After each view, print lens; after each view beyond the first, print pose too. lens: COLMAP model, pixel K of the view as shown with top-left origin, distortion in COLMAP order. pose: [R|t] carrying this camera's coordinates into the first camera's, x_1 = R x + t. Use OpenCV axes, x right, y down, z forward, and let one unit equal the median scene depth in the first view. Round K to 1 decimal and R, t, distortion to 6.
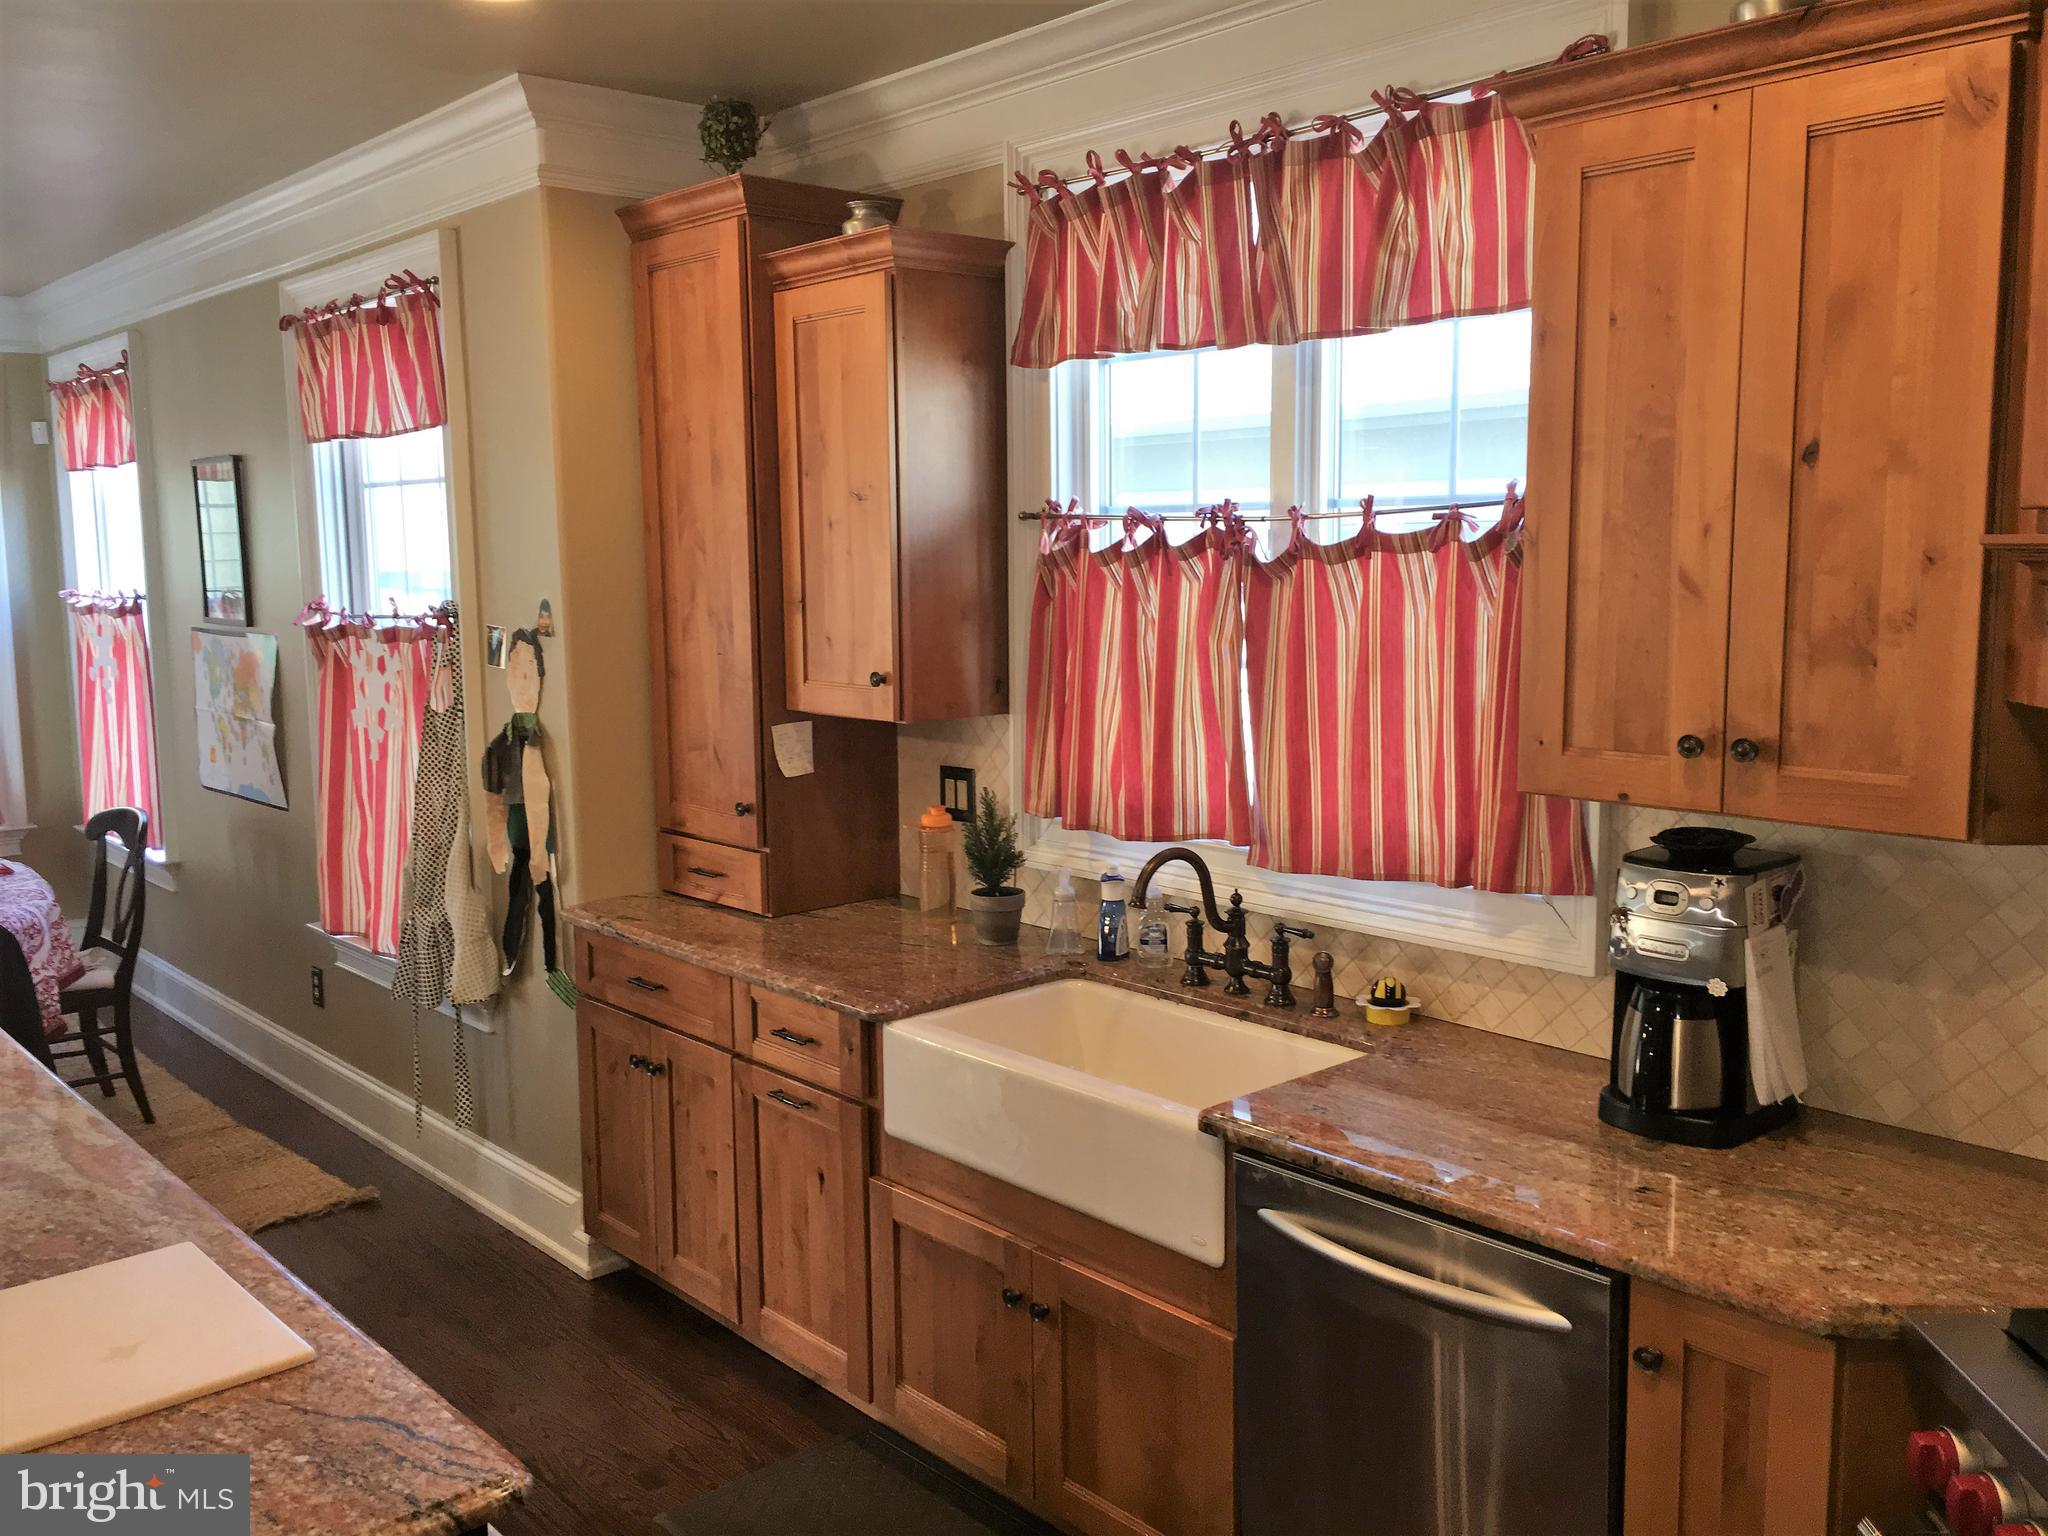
lens RADIAL K [[1735.6, 0, 1023.3], [0, 1735.6, 775.6], [0, 0, 1]] dist [0.084400, -0.120479]
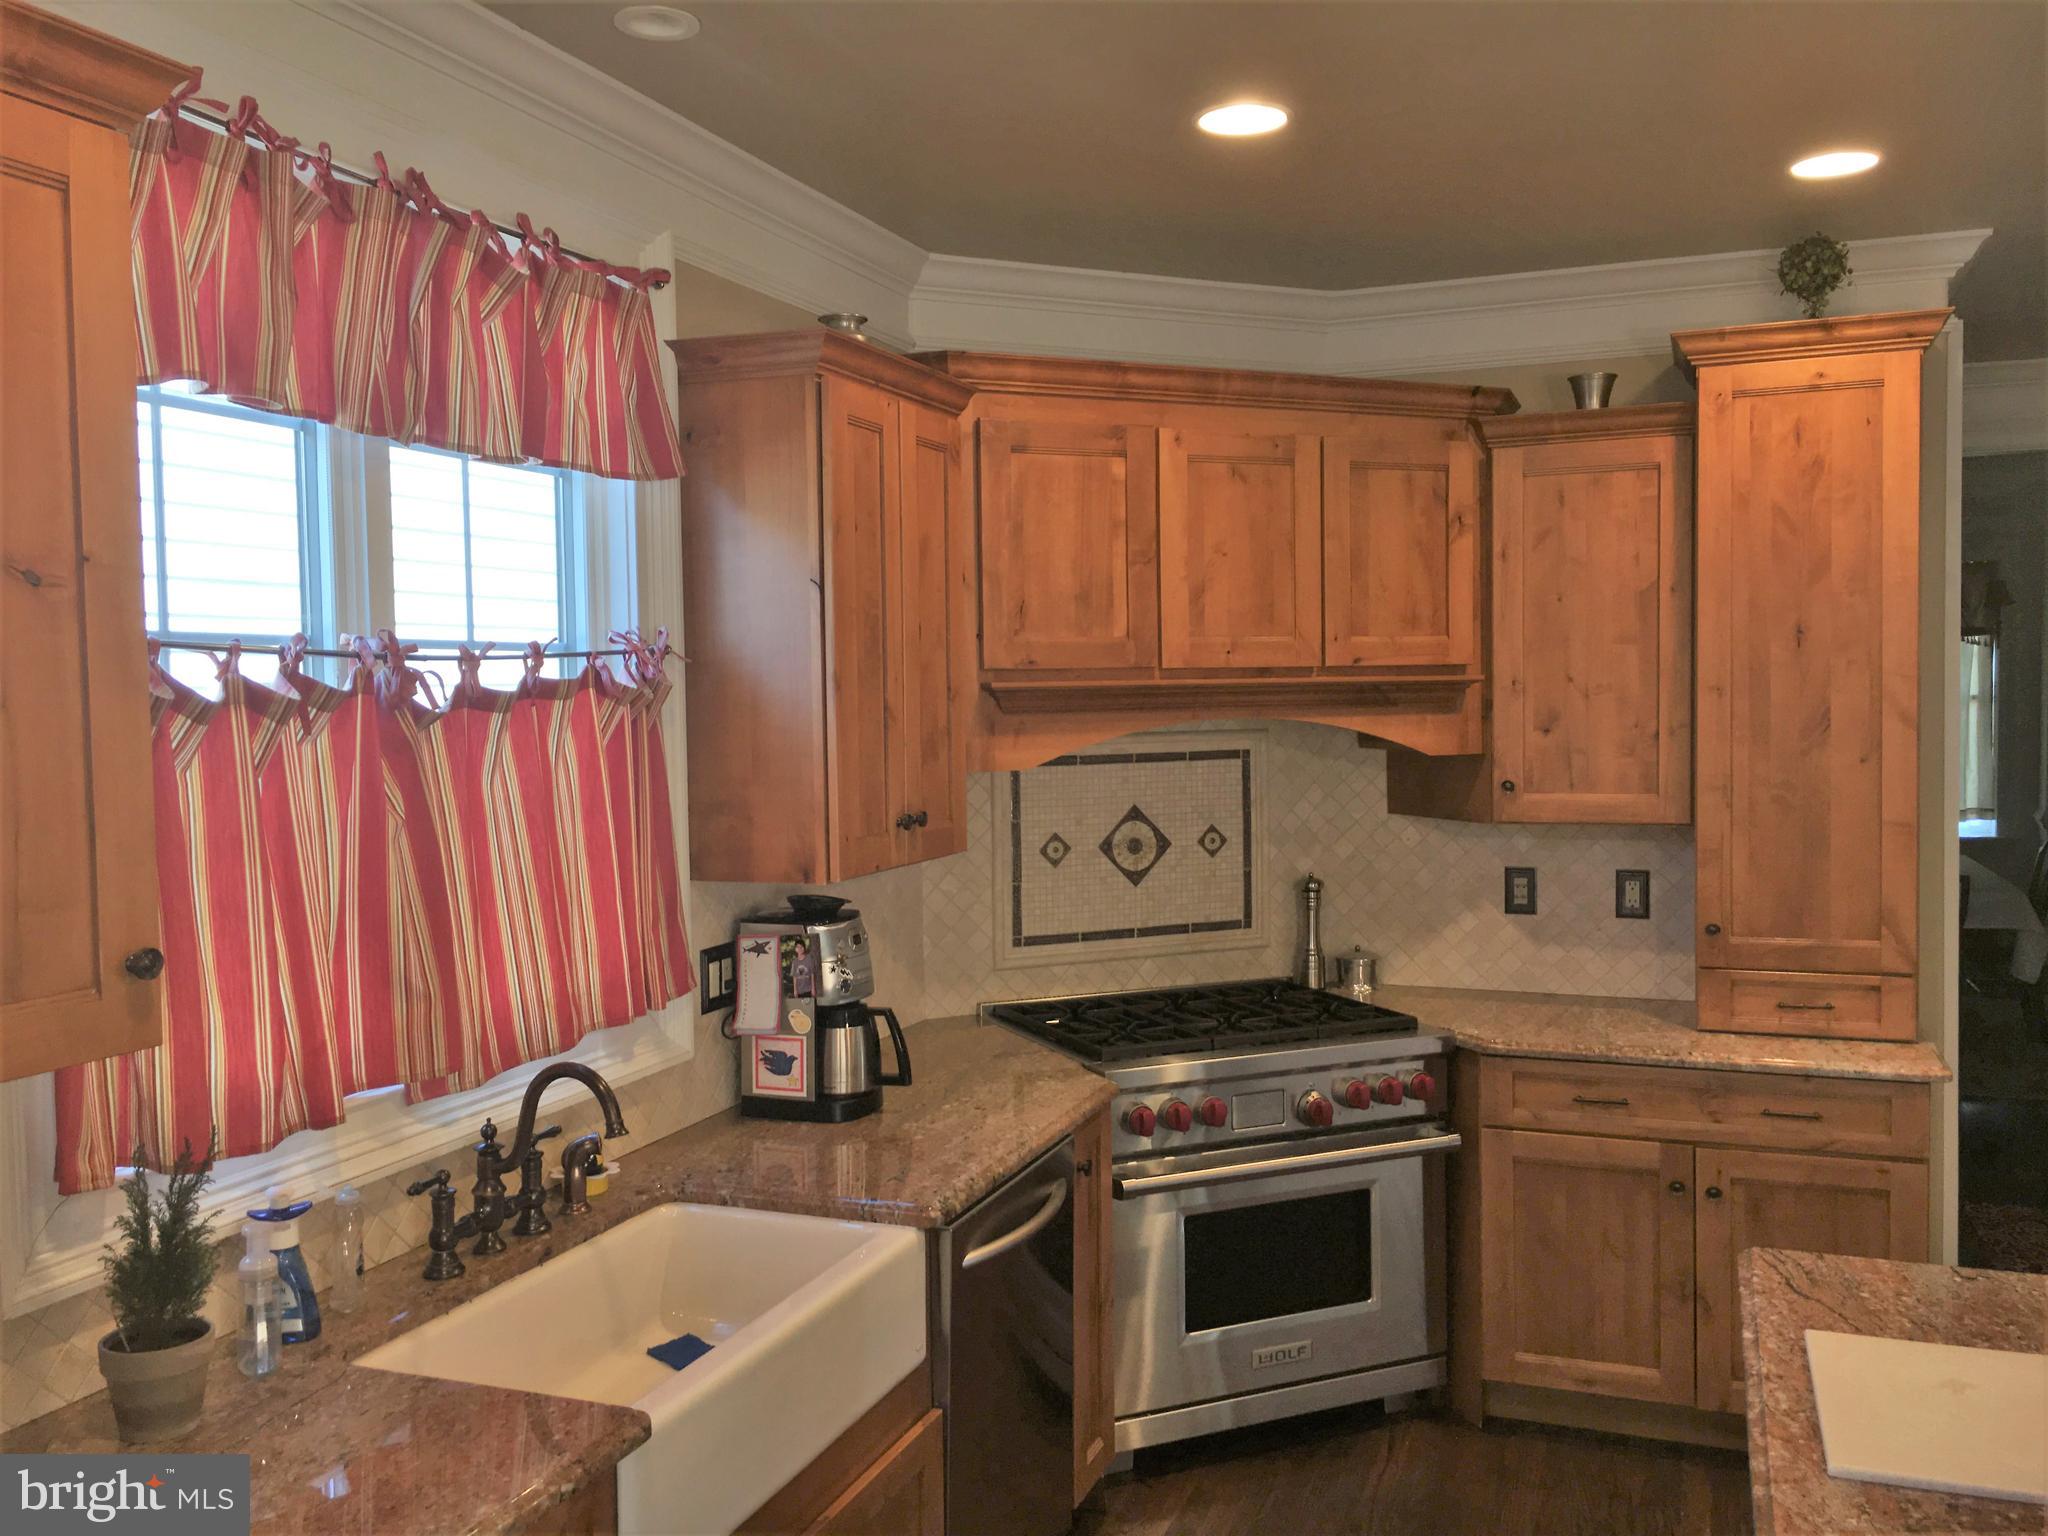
lens RADIAL K [[1735.6, 0, 1029.4], [0, 1735.6, 774.8], [0, 0, 1]] dist [0.084400, -0.120479]
pose [[-0.452459, -0.027081, 0.891374, -0.713412], [0.137778, 0.985415, 0.099874, -0.137826], [-0.881078, 0.168000, -0.442129, 1.130197]]
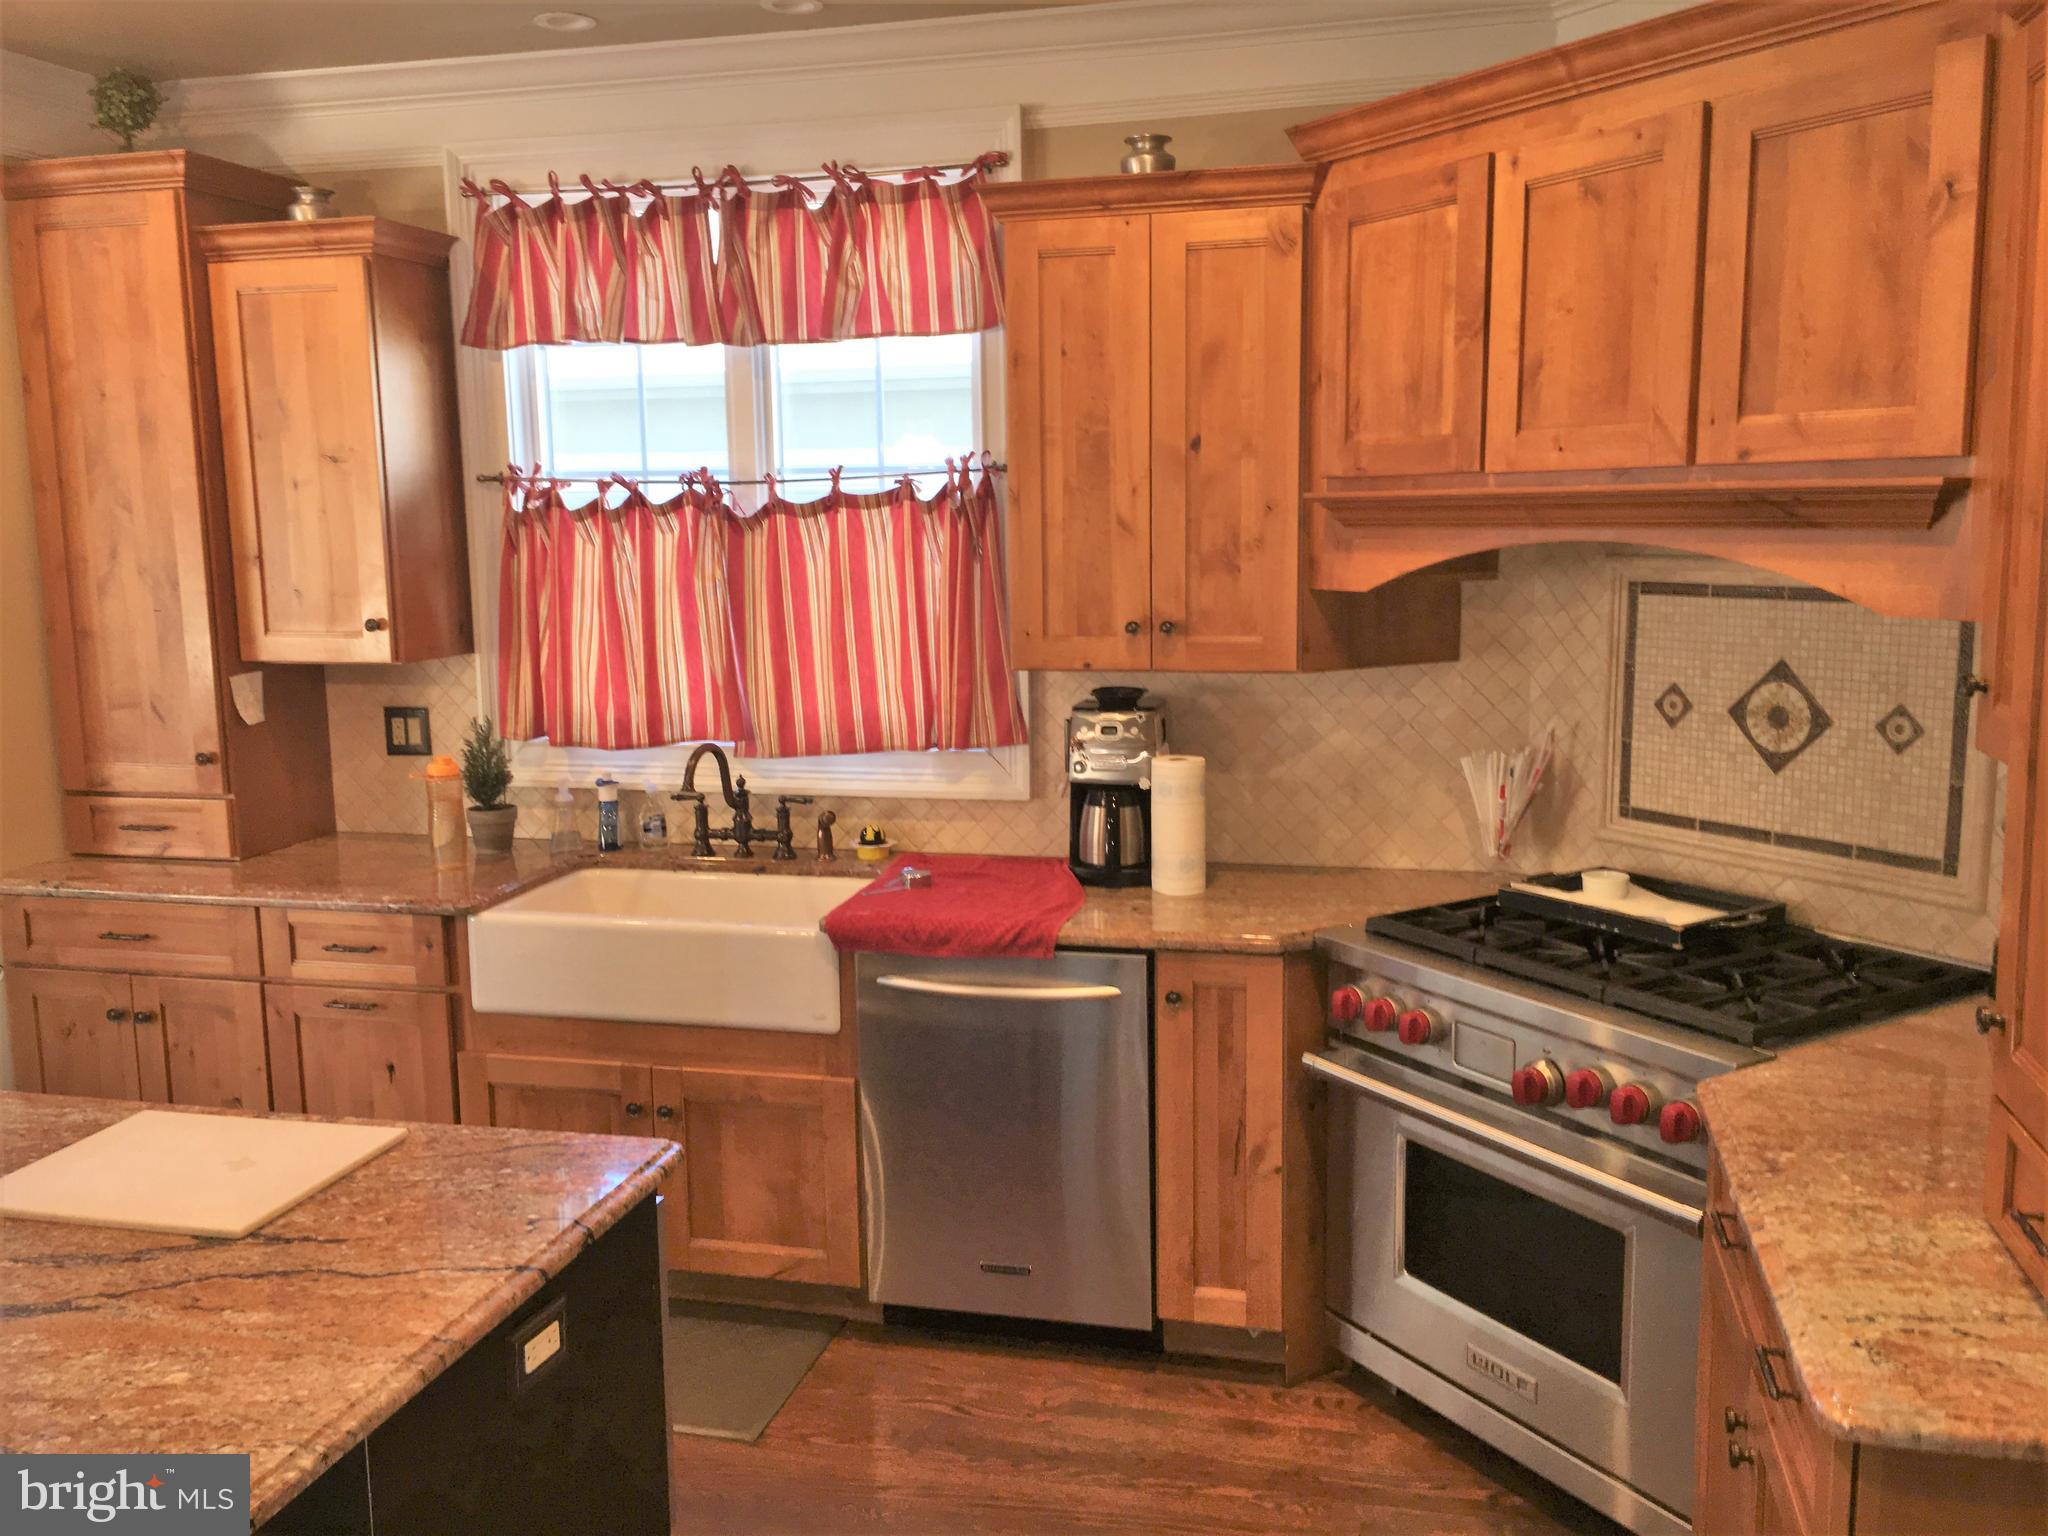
lens RADIAL K [[1735.6, 0, 1024.1], [0, 1735.6, 776.8], [0, 0, 1]] dist [0.084400, -0.120479]
pose [[0.830072, -0.087695, 0.550718, -0.414917], [0.079028, 0.996090, 0.039500, 0.033876], [-0.552029, 0.010734, 0.833756, -0.180451]]
